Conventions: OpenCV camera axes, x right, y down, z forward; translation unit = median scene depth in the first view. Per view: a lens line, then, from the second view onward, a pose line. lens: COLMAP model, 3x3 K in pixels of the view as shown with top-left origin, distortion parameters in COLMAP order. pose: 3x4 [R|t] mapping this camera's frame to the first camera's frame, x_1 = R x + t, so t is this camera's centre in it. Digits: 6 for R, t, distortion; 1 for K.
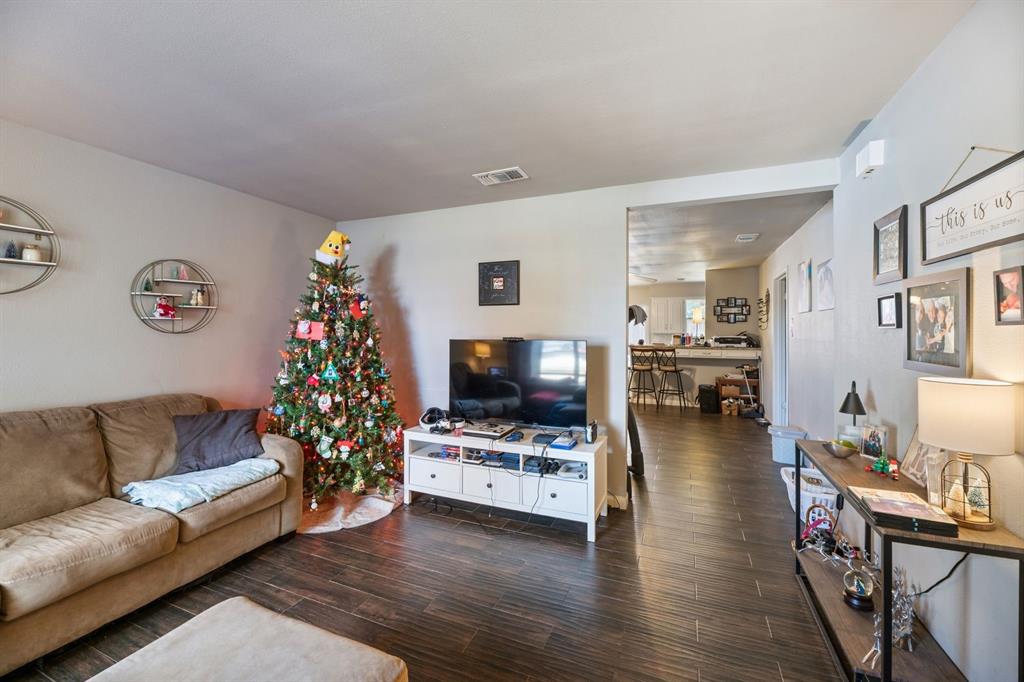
lens RADIAL K [[417.8, 0, 511.3], [0, 417.8, 332.0], [0, 0, 1]] dist [-0.002420, -0.000315]
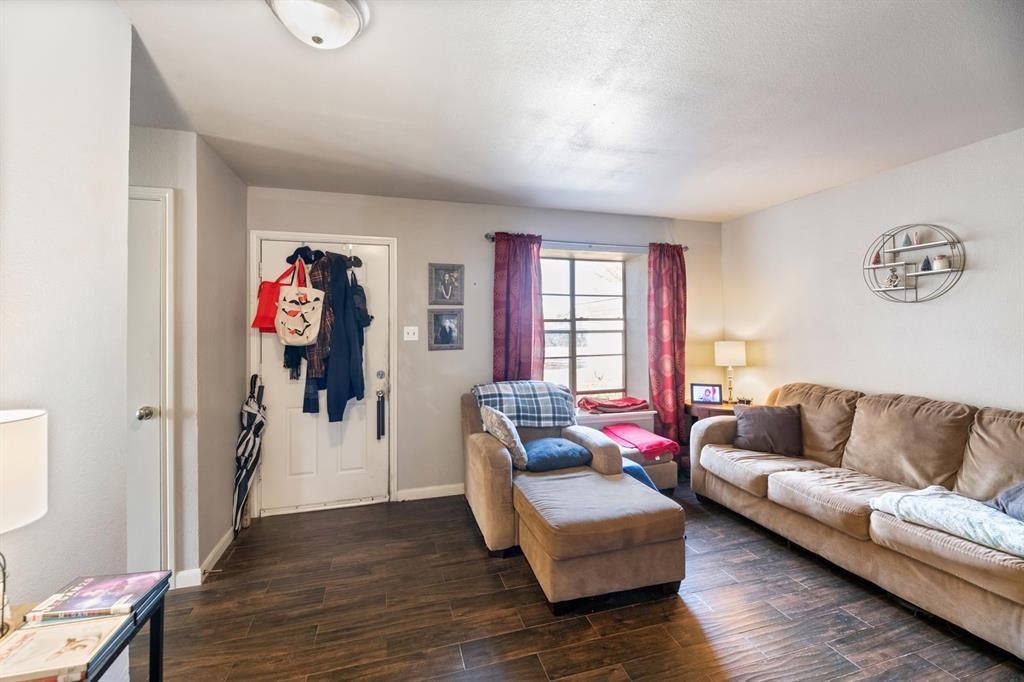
lens RADIAL K [[417.8, 0, 510.1], [0, 417.8, 335.1], [0, 0, 1]] dist [-0.002420, -0.000315]
pose [[-0.770860, 0.010478, -0.636919, 0.494700], [0.003031, 0.999914, 0.012782, -0.009301], [0.636998, 0.007923, -0.770825, 1.133811]]
